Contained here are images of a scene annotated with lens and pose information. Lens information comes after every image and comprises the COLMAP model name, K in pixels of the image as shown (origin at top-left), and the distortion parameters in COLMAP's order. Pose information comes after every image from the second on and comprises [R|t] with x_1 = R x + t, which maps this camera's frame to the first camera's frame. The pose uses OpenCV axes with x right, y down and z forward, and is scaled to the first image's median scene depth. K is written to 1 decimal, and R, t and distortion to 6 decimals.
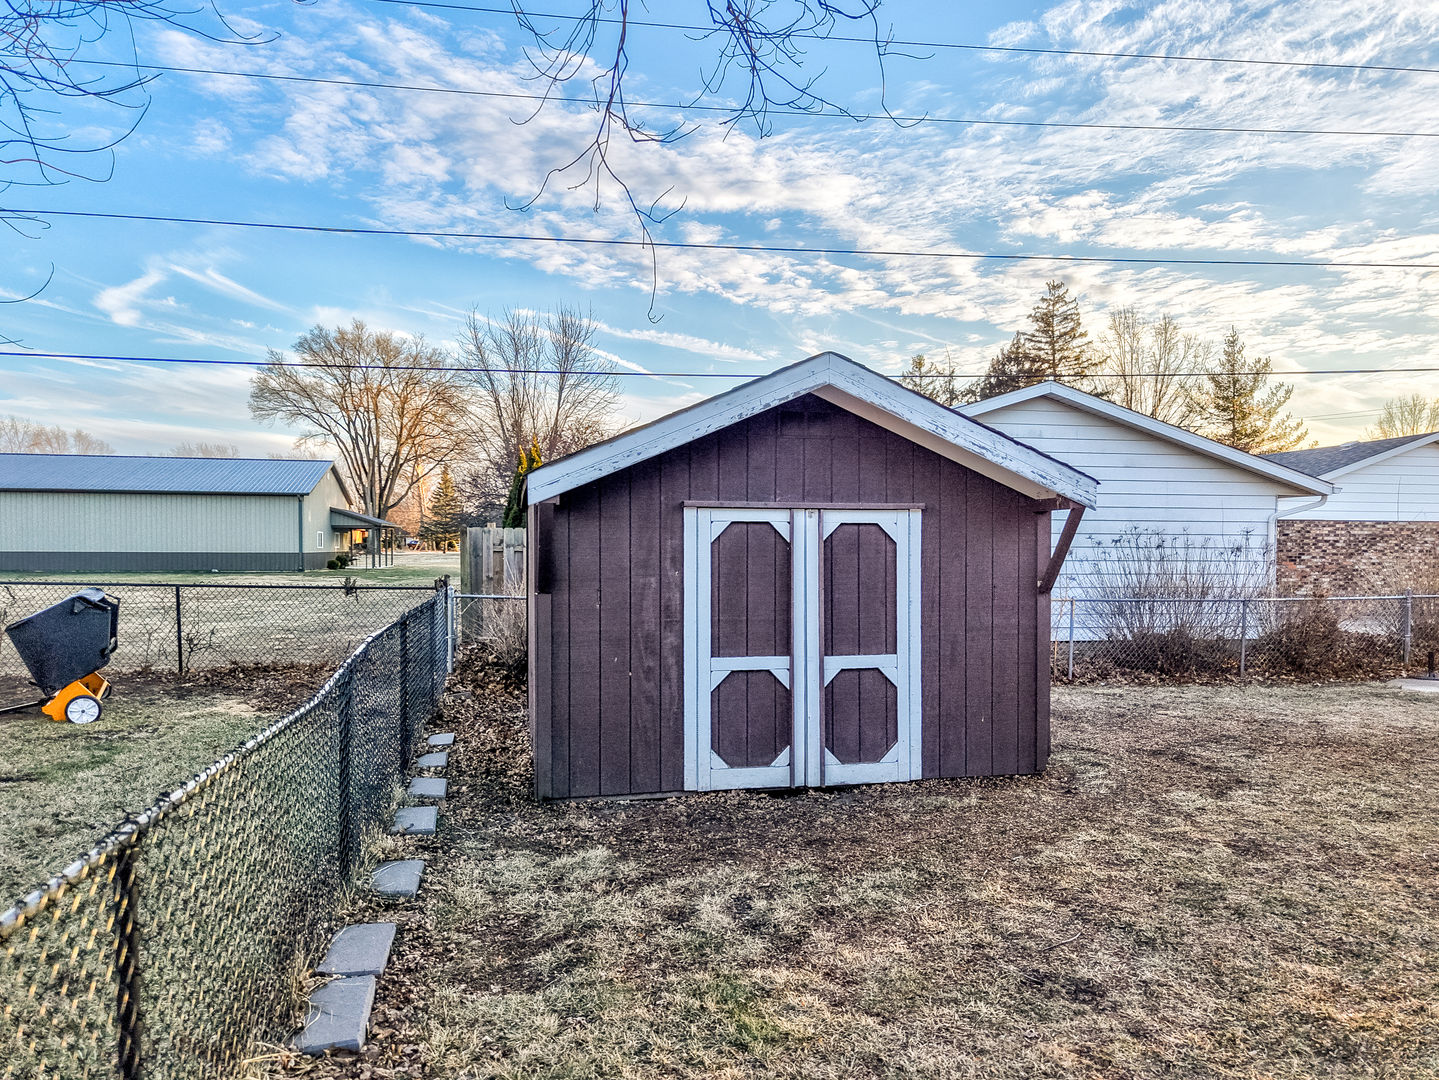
lens RADIAL K [[977.3, 0, 718.5], [0, 977.3, 542.4], [0, 0, 1]] dist [0.010314, -0.007069]
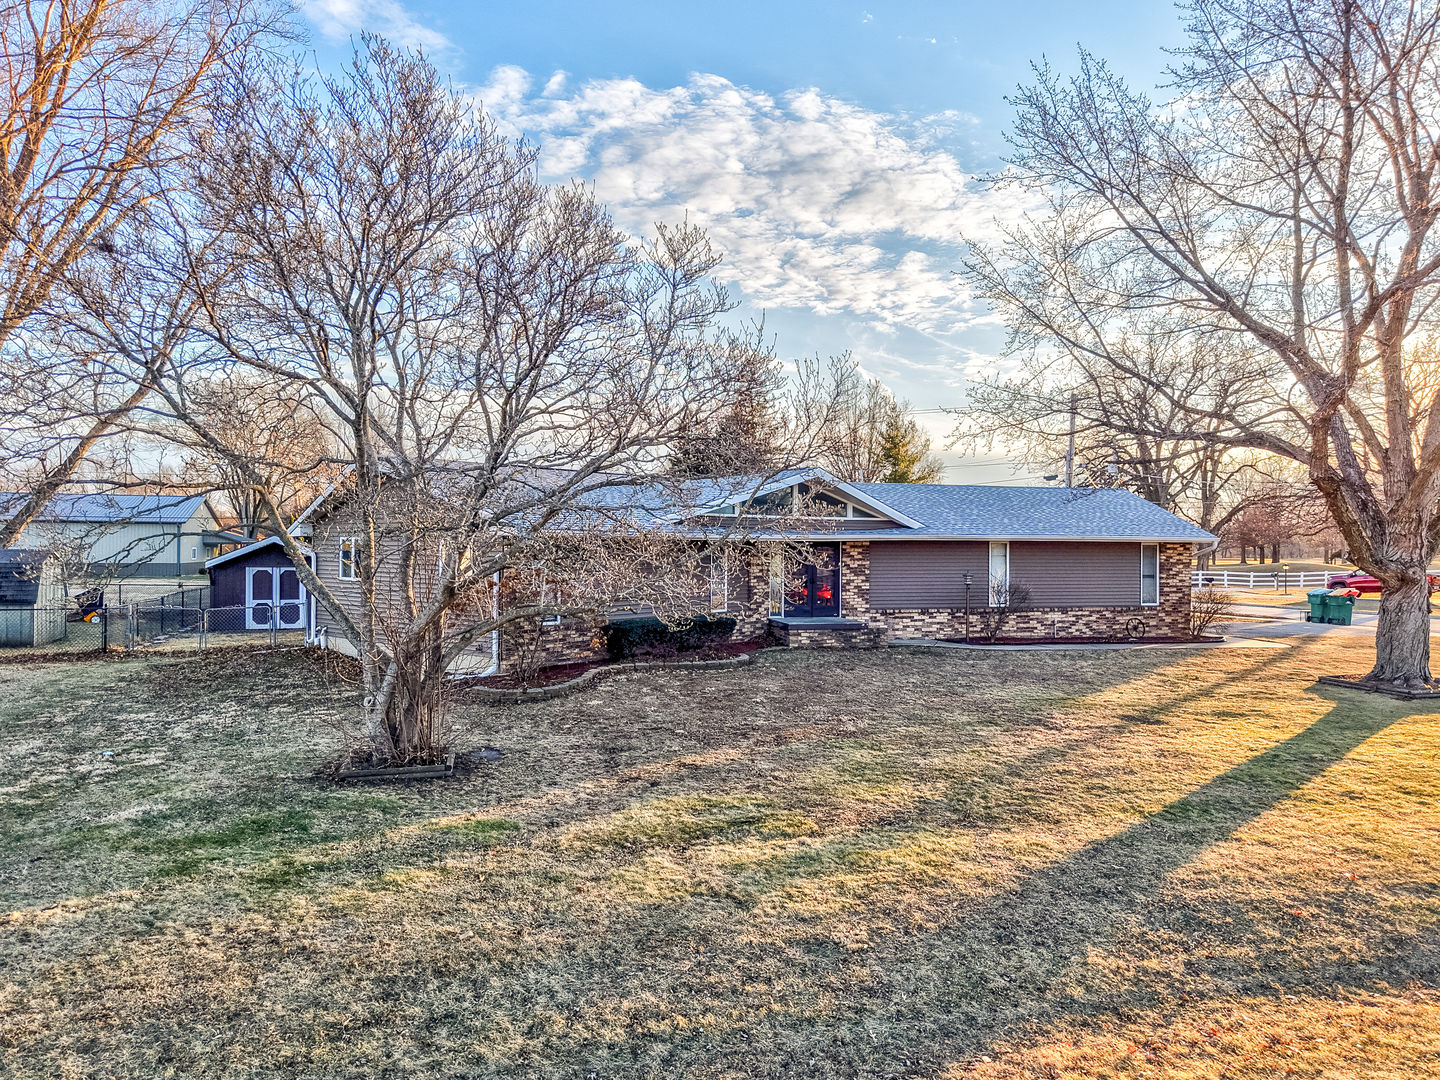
lens RADIAL K [[978.0, 0, 725.2], [0, 978.0, 544.0], [0, 0, 1]] dist [0.010314, -0.007069]
pose [[0.995681, 0.006418, 0.092622, 1.740779], [-0.006333, 0.999979, -0.001211, -0.151127], [-0.092627, 0.000619, 0.995701, -3.715301]]
